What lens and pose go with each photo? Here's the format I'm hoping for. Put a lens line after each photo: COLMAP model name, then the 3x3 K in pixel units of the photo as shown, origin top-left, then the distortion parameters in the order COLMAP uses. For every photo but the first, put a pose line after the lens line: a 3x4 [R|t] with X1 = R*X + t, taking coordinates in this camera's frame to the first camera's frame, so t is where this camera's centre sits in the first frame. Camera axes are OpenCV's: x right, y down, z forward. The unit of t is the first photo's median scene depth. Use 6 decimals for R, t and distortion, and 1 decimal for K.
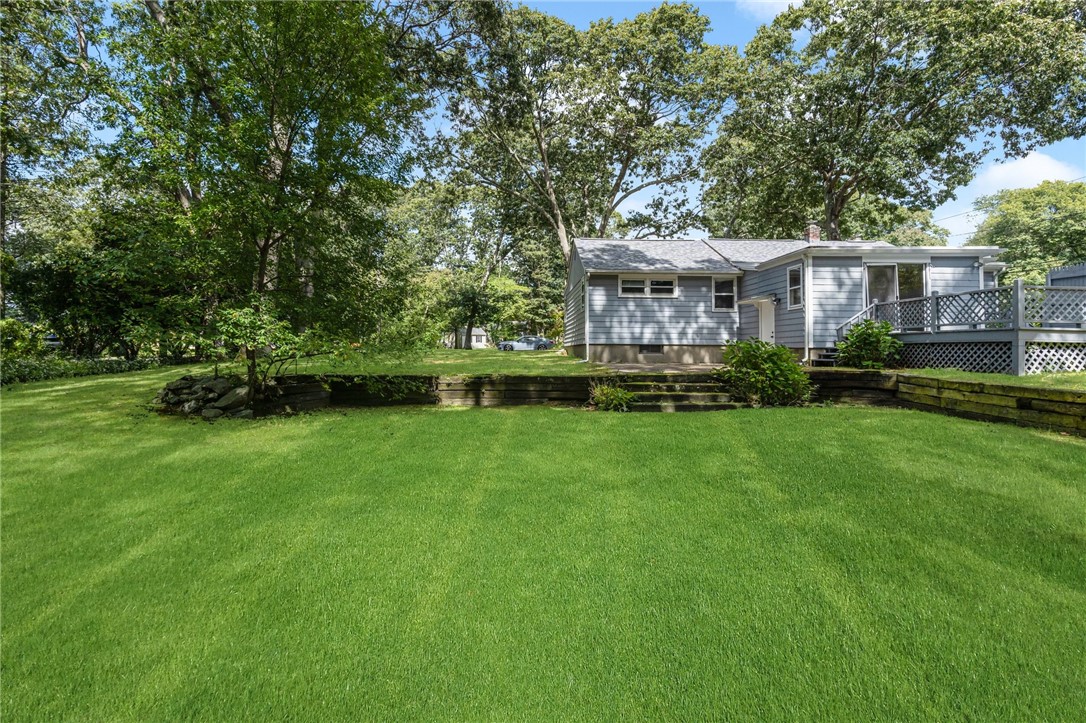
lens RADIAL K [[520.6, 0, 527.8], [0, 520.6, 334.6], [0, 0, 1]] dist [-0.000312, 0.000246]
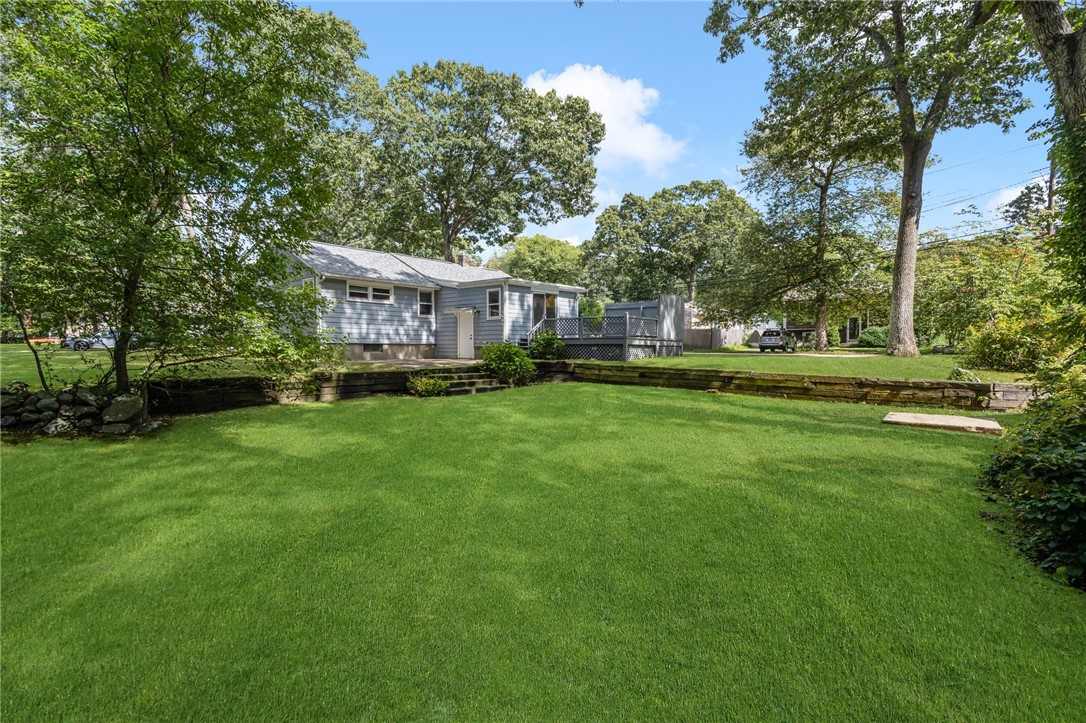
lens RADIAL K [[520.6, 0, 535.2], [0, 520.6, 343.7], [0, 0, 1]] dist [-0.000312, 0.000246]
pose [[0.670375, 0.002244, 0.742019, -0.459803], [-0.020079, 0.999684, 0.015117, -0.006822], [-0.741750, -0.025033, 0.670209, -0.034171]]
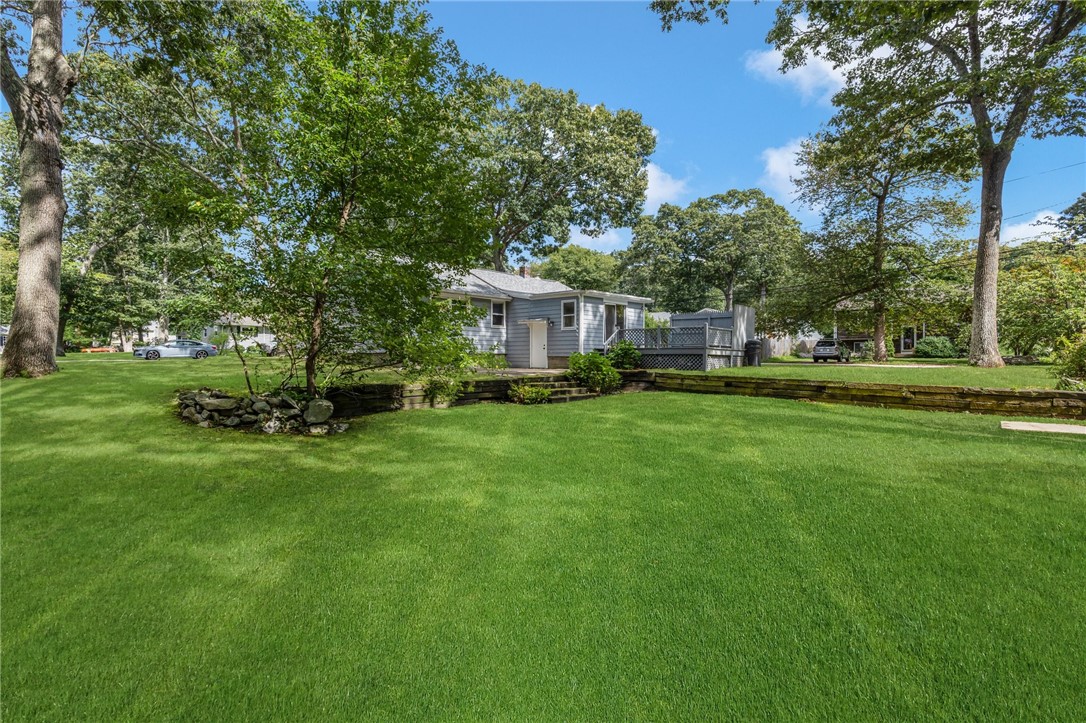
lens RADIAL K [[520.6, 0, 534.3], [0, 520.6, 352.6], [0, 0, 1]] dist [-0.000312, 0.000246]
pose [[0.699485, 0.003839, 0.714637, -0.595952], [-0.021199, 0.999657, 0.015379, -0.005705], [-0.714333, -0.025907, 0.699326, 0.044735]]
